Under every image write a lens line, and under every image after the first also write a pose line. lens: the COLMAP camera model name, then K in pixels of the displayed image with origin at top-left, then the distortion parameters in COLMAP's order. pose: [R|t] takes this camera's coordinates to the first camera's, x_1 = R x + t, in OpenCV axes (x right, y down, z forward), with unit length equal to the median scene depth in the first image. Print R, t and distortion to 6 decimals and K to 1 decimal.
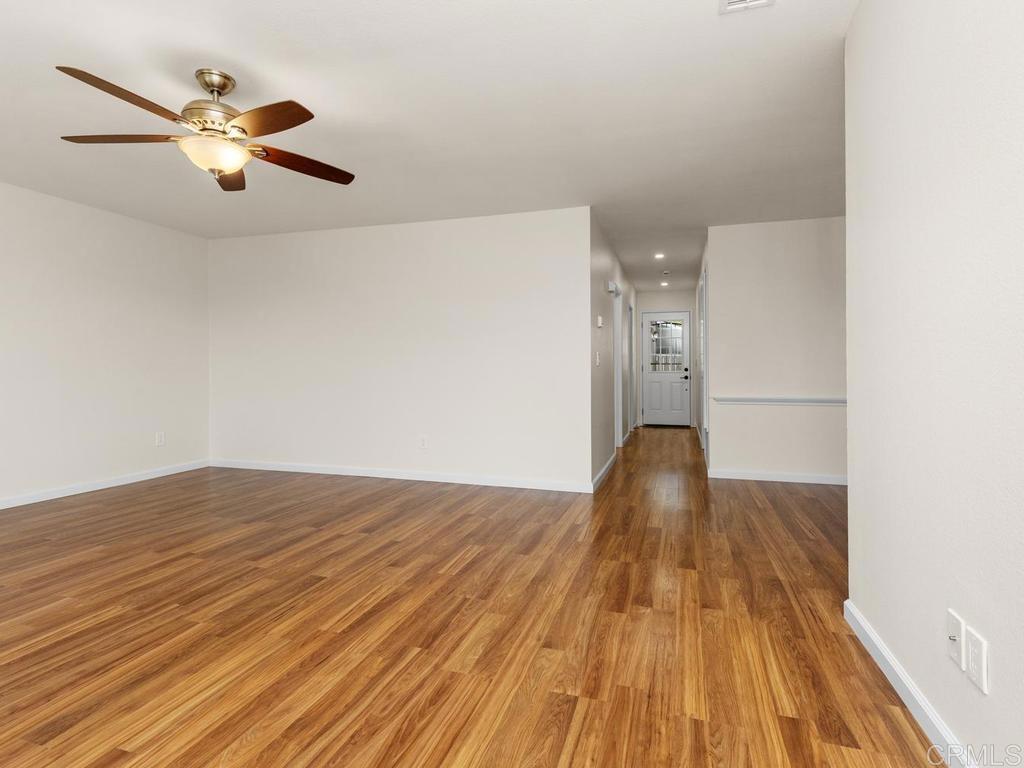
lens RADIAL K [[523.7, 0, 519.6], [0, 523.7, 365.7], [0, 0, 1]] dist [0.005469, -0.000374]
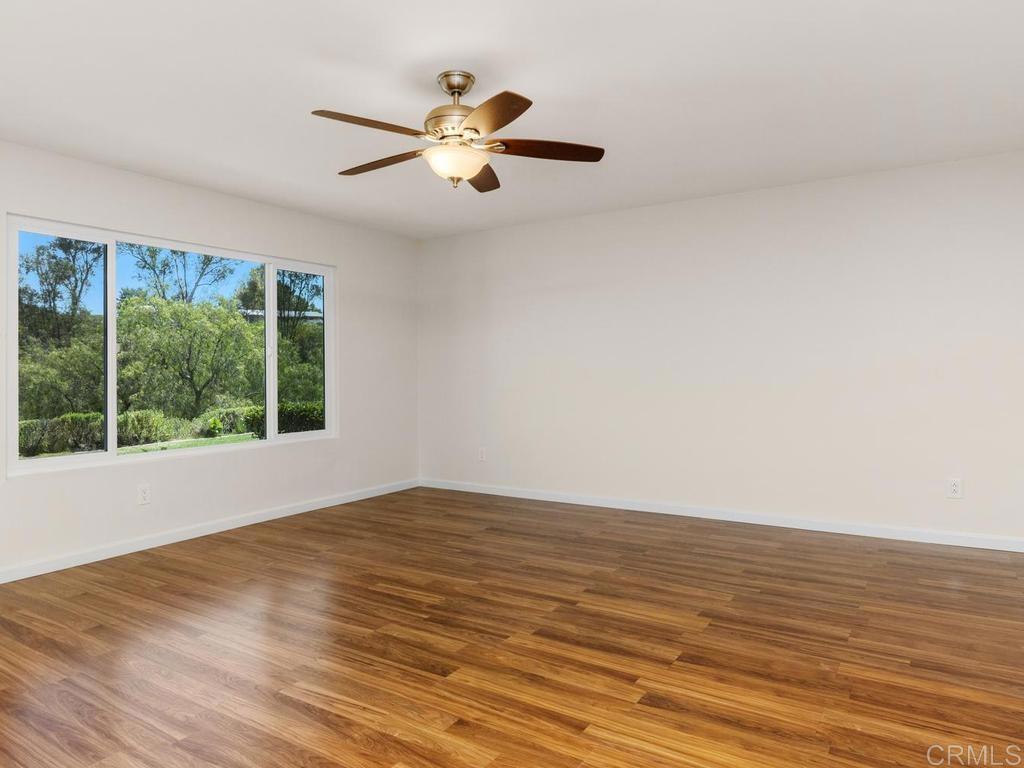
lens RADIAL K [[666.2, 0, 513.9], [0, 666.2, 364.3], [0, 0, 1]] dist [-0.002595, -0.000942]
pose [[-0.266093, -0.009159, -0.963904, 0.545822], [0.016395, 0.999767, -0.014026, -0.026149], [0.963808, -0.019536, -0.265881, 1.419365]]
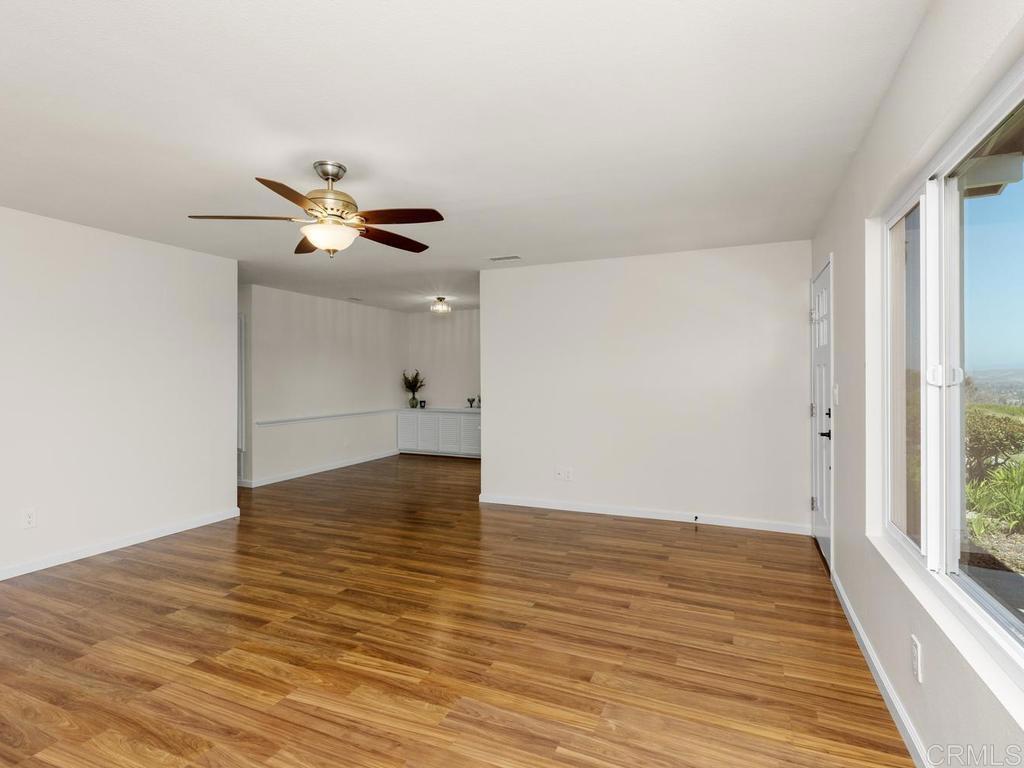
lens RADIAL K [[519.5, 0, 519.8], [0, 519.5, 378.0], [0, 0, 1]] dist [0.001787, 0.000318]
pose [[0.102276, -0.001309, 0.994755, -1.634823], [-0.003944, 0.999991, 0.001721, -0.107806], [-0.994748, -0.004099, 0.102270, 0.486719]]
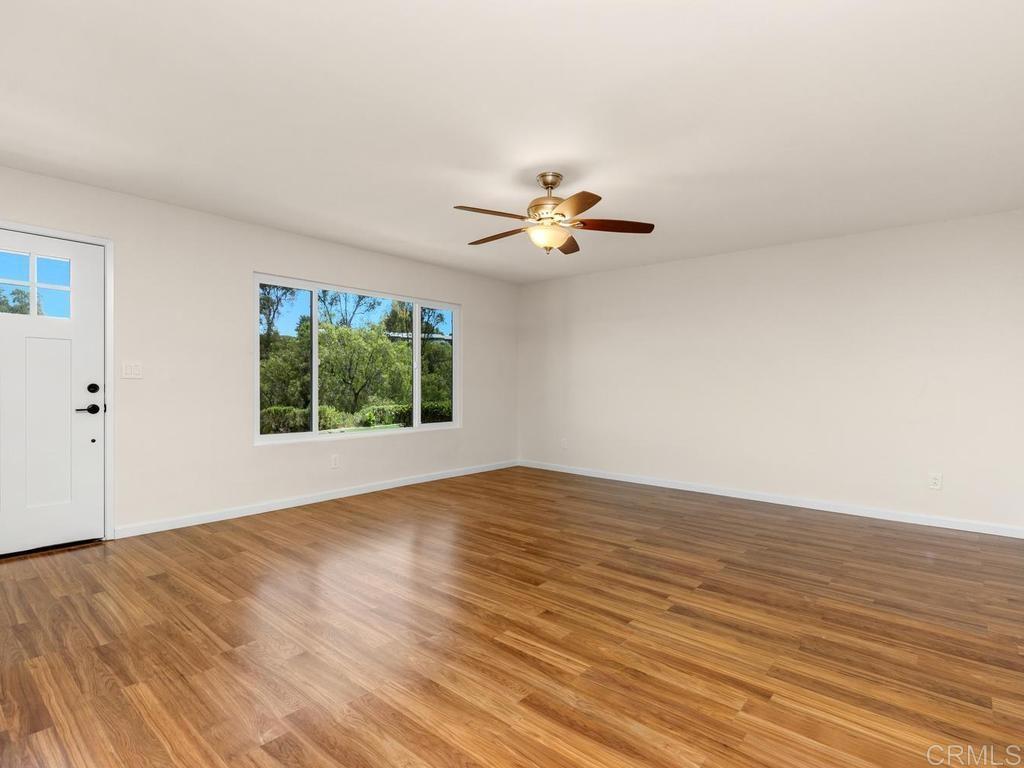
lens RADIAL K [[523.7, 0, 519.6], [0, 523.7, 365.7], [0, 0, 1]] dist [0.005469, -0.000374]
pose [[-0.393721, -0.032864, -0.918642, 0.724279], [-0.001977, 0.999389, -0.034905, -0.028921], [0.919228, -0.011927, -0.393545, 1.480594]]
